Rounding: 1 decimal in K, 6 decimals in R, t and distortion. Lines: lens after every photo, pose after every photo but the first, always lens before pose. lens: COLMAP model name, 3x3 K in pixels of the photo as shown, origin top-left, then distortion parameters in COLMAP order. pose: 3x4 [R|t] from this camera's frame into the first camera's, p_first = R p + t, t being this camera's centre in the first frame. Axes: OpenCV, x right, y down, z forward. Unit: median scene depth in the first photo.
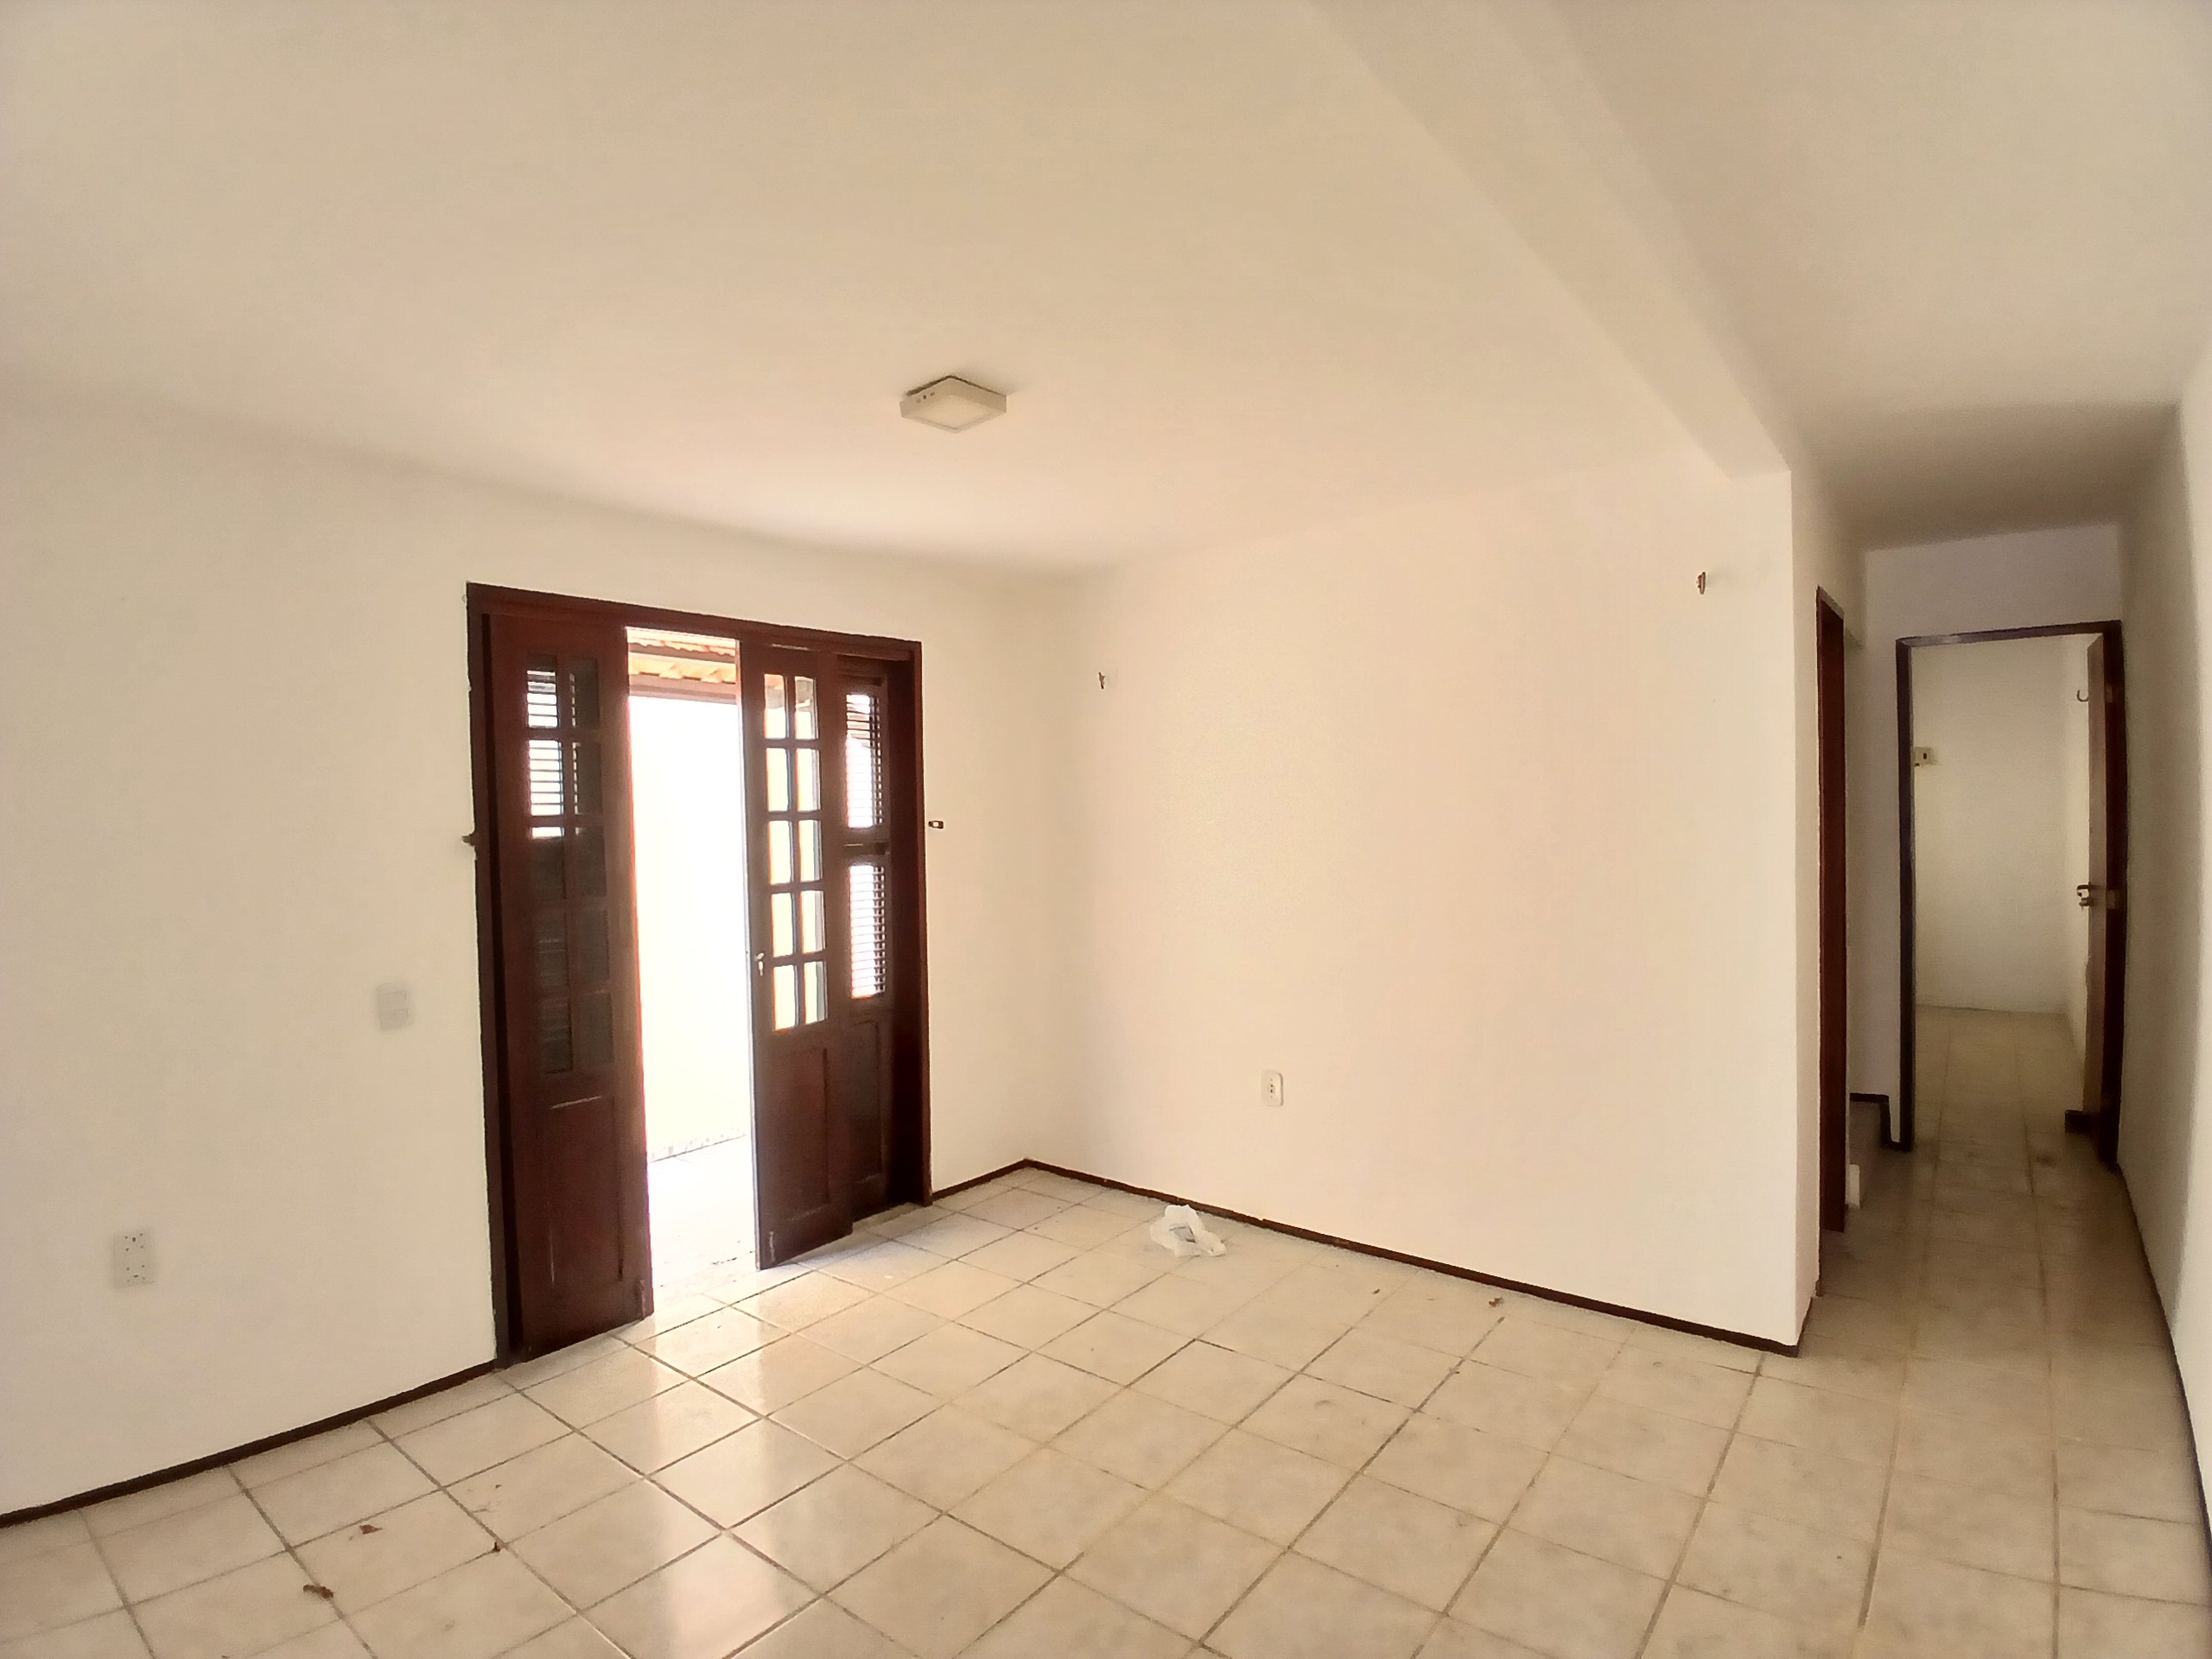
lens RADIAL K [[1125.2, 0, 1096.5], [0, 1125.2, 831.8], [0, 0, 1]] dist [-0.000771, -0.035334]
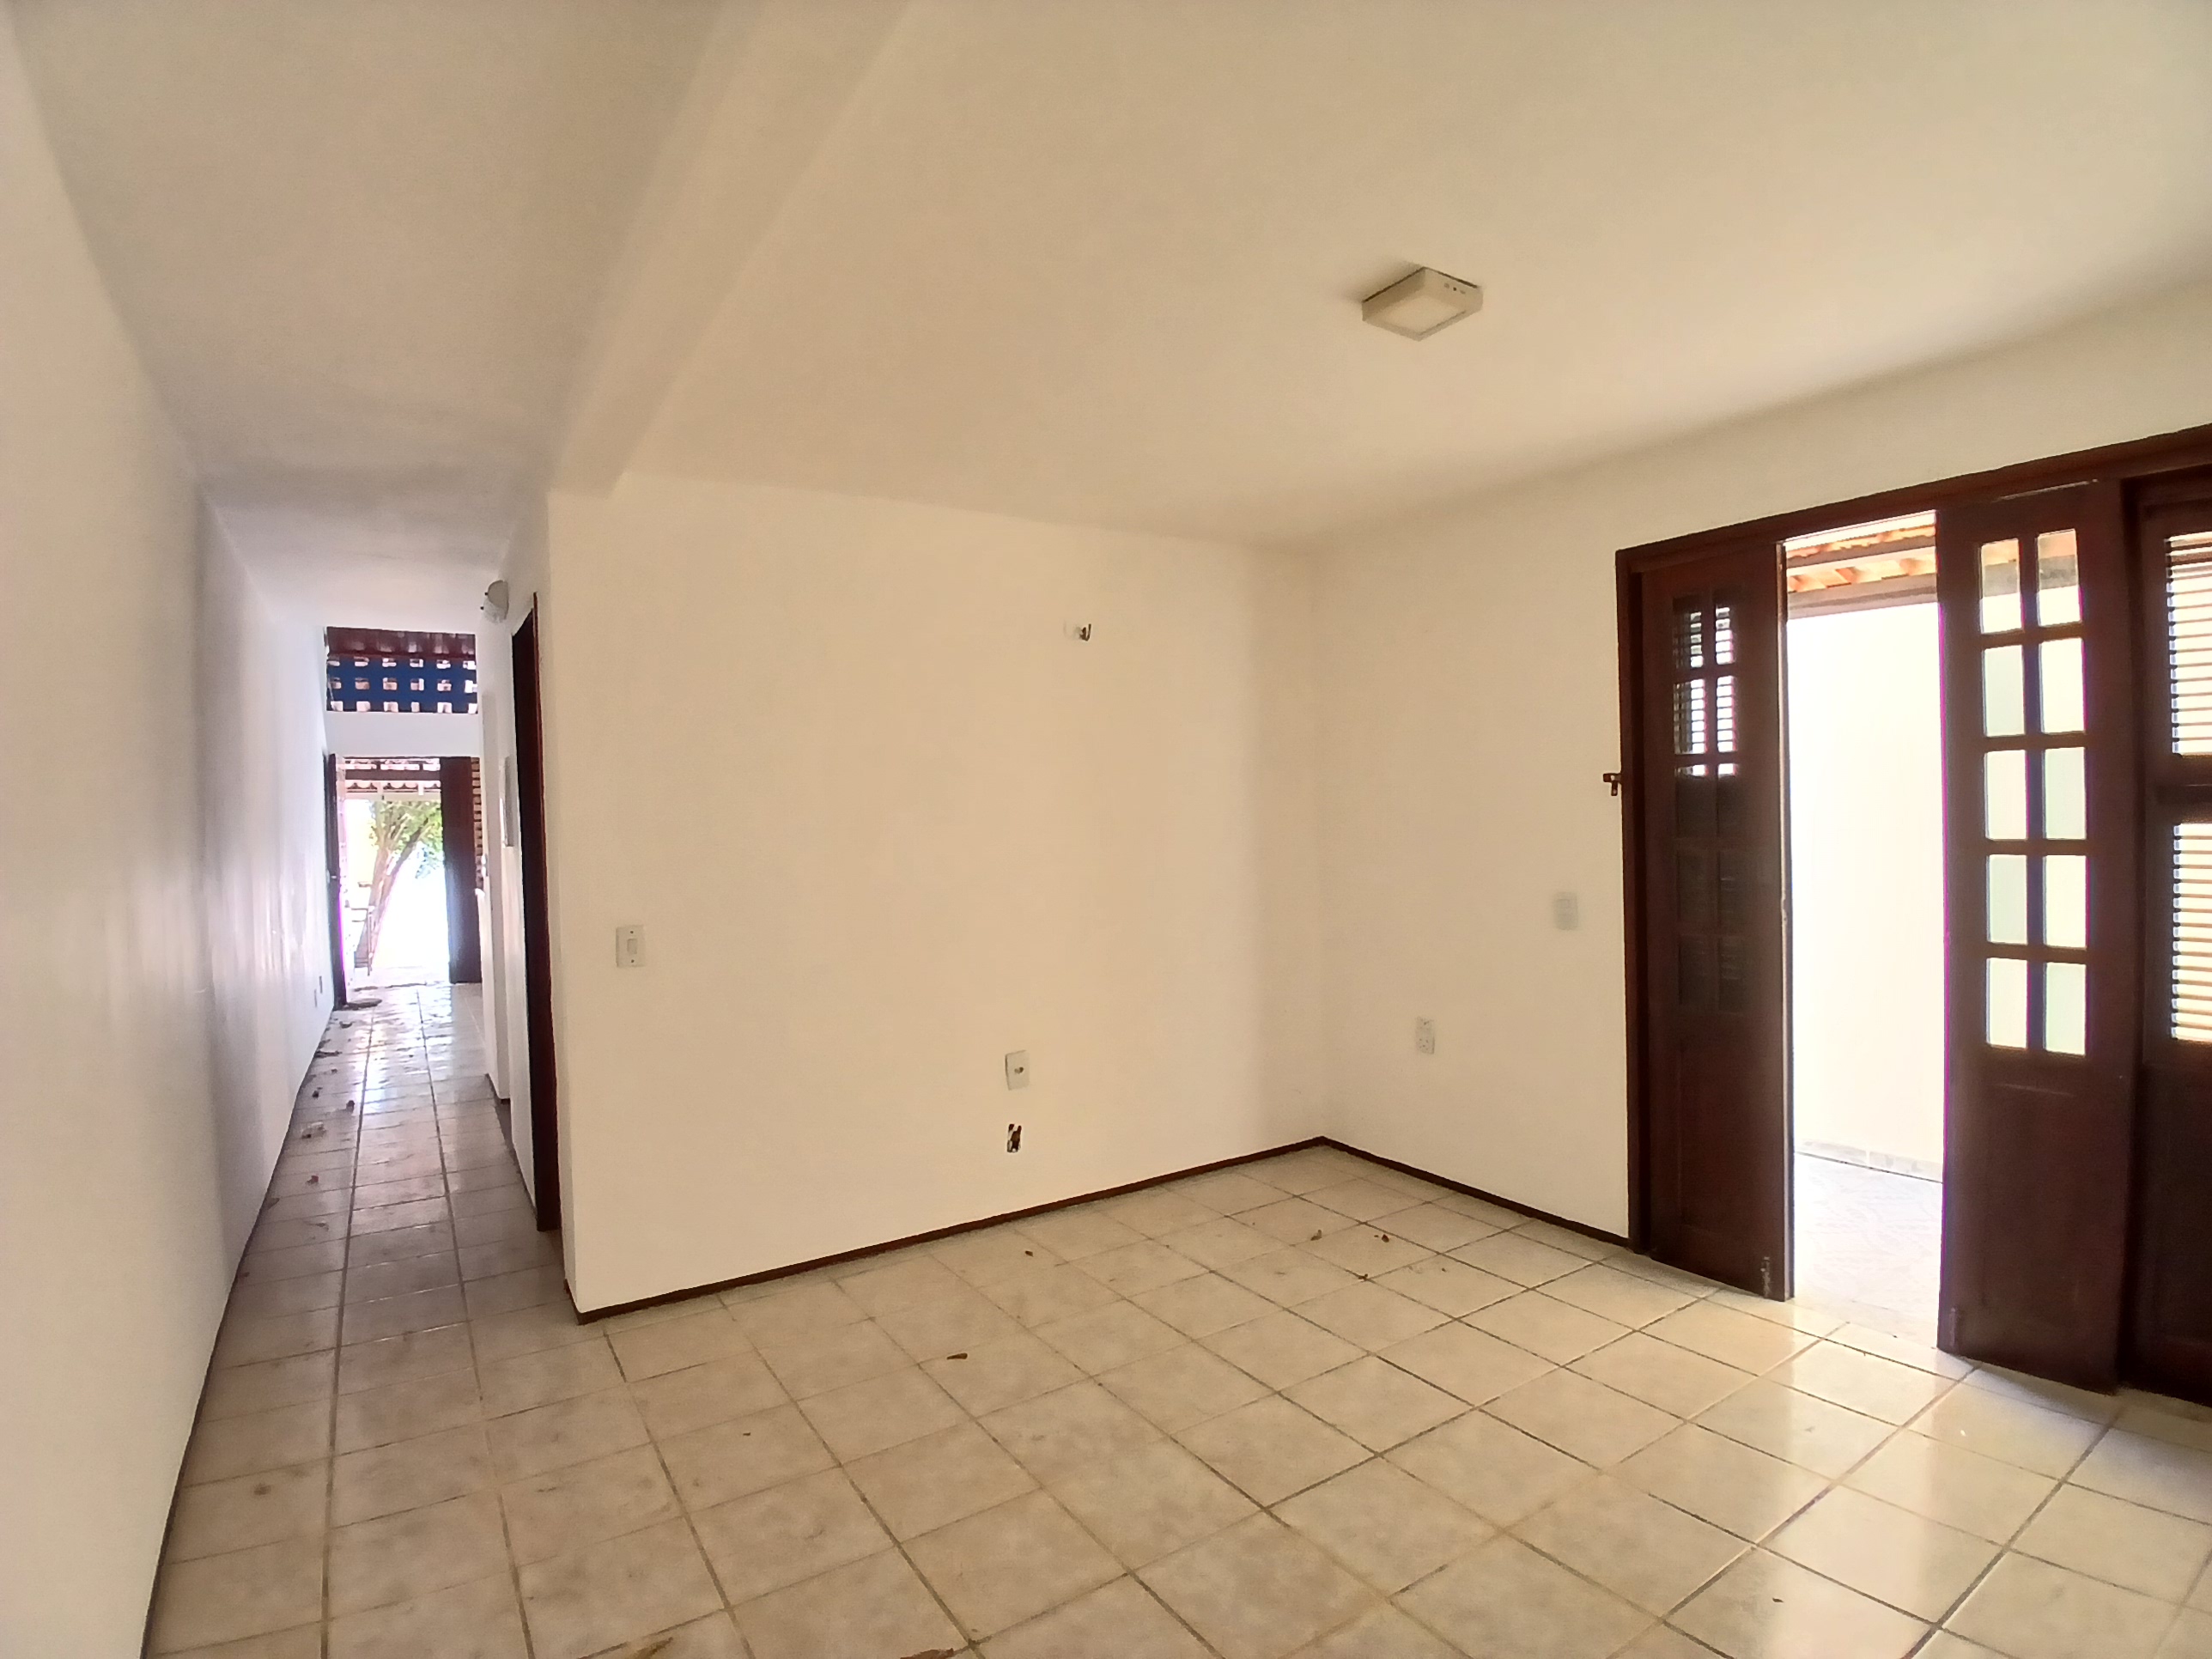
lens RADIAL K [[1125.2, 0, 1096.5], [0, 1125.2, 831.8], [0, 0, 1]] dist [-0.000771, -0.035334]
pose [[-0.316797, 0.052392, -0.947045, 0.619475], [0.019278, 0.998623, 0.048797, -0.004021], [0.948297, -0.002798, -0.317371, 0.770473]]
